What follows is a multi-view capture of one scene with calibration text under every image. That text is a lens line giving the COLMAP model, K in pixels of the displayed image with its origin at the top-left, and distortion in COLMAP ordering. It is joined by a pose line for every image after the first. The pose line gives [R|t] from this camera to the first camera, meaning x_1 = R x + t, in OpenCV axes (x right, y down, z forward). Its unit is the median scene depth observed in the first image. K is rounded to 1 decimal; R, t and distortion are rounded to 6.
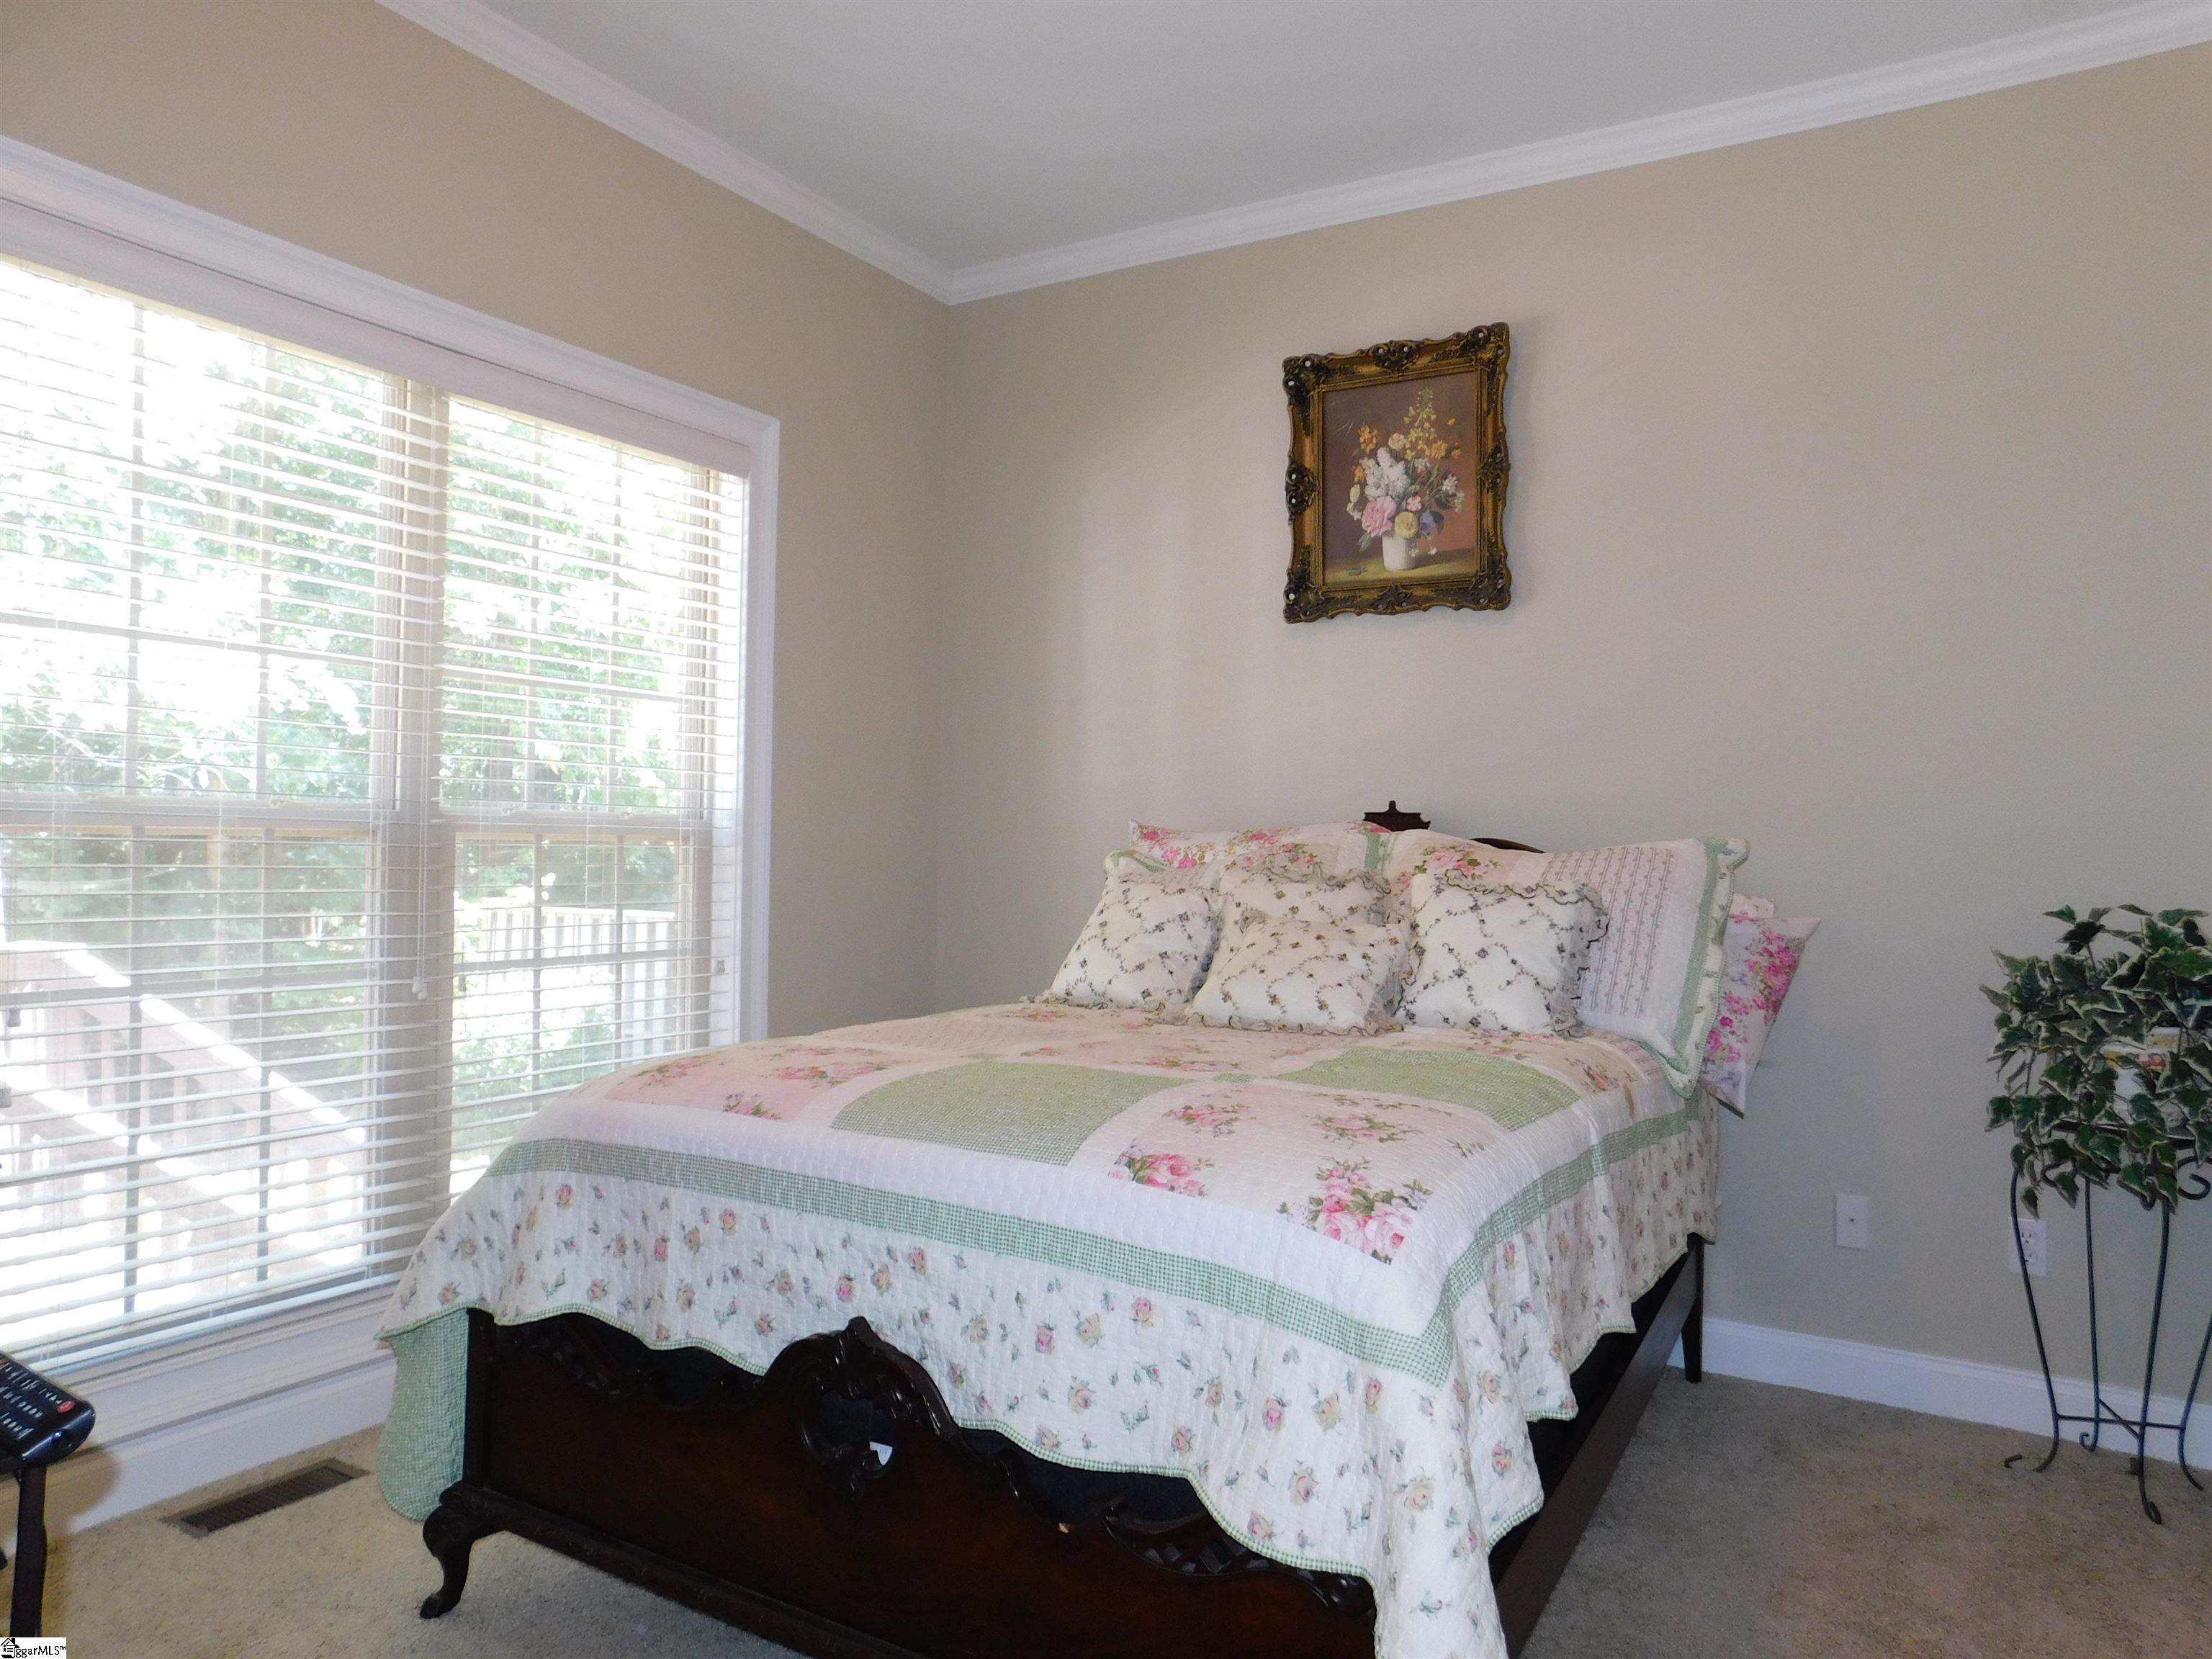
lens RADIAL K [[1468.3, 0, 1105.5], [0, 1468.3, 827.7], [0, 0, 1]] dist [-0.009875, 0.002496]
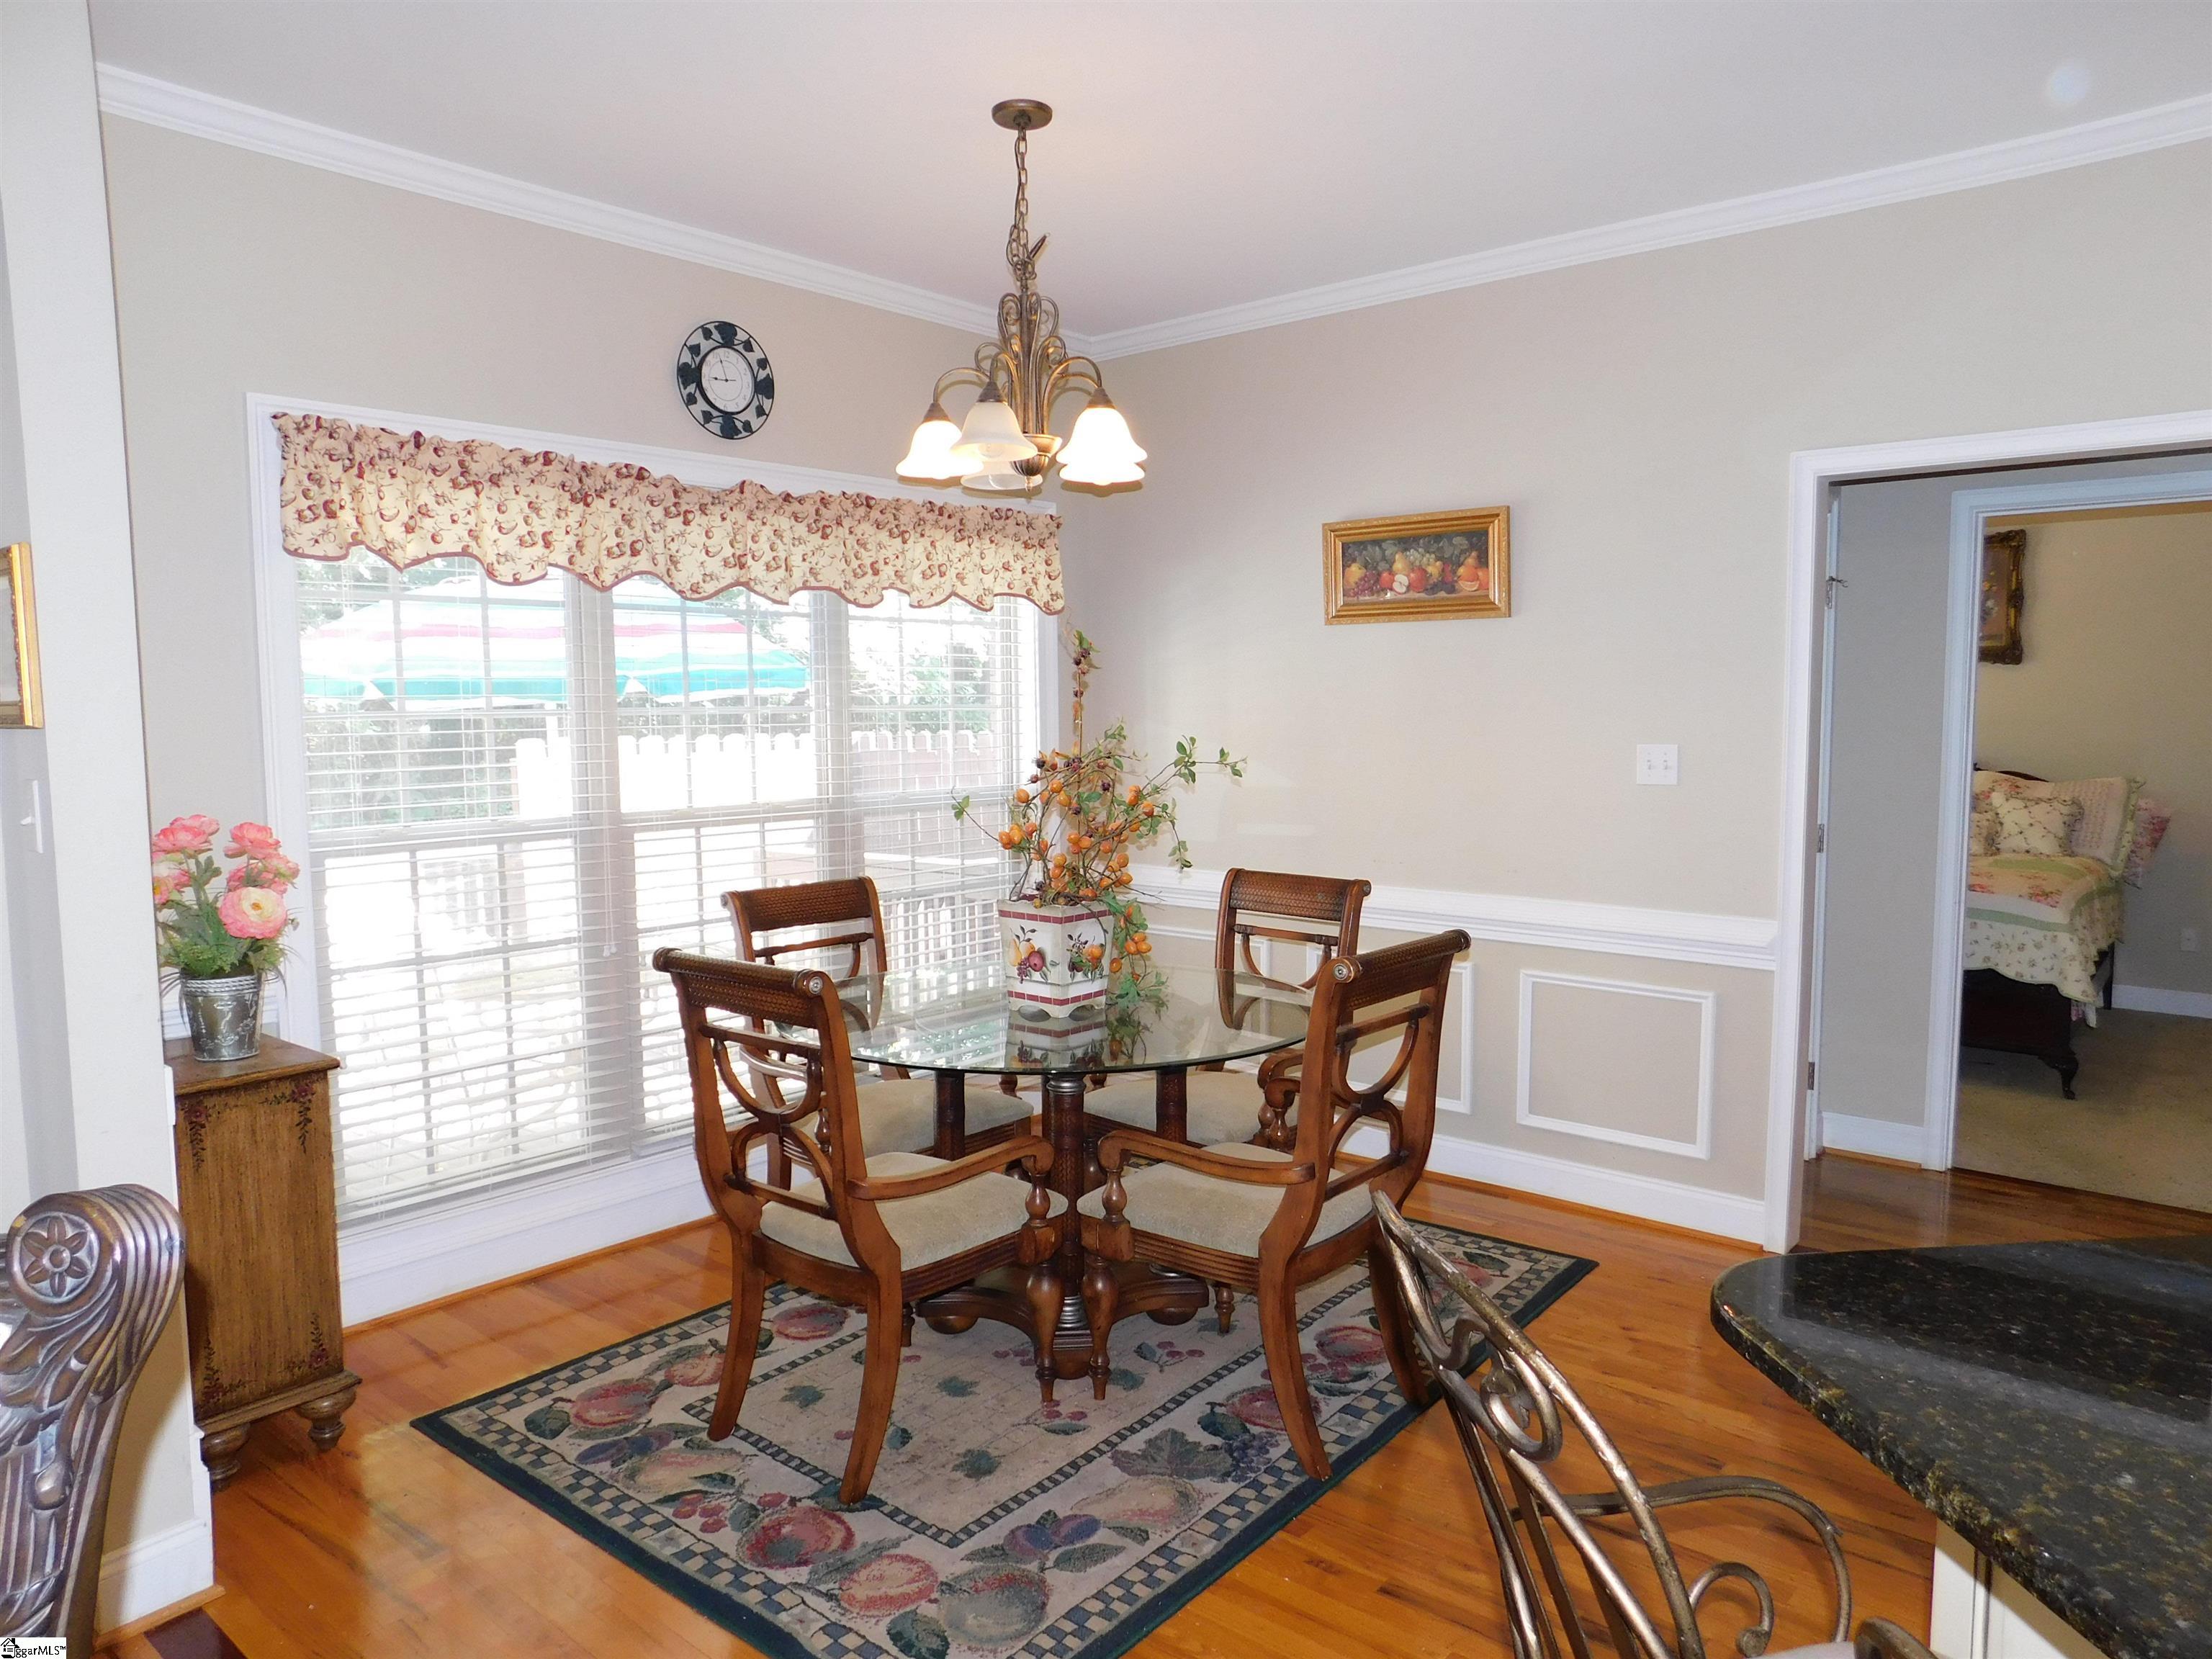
lens RADIAL K [[1468.3, 0, 1105.2], [0, 1468.3, 833.6], [0, 0, 1]] dist [-0.009875, 0.002496]
pose [[0.986348, -0.008454, -0.164457, -0.893003], [0.023917, 0.995446, 0.092273, -0.168592], [0.162928, -0.094947, 0.982059, -1.721435]]
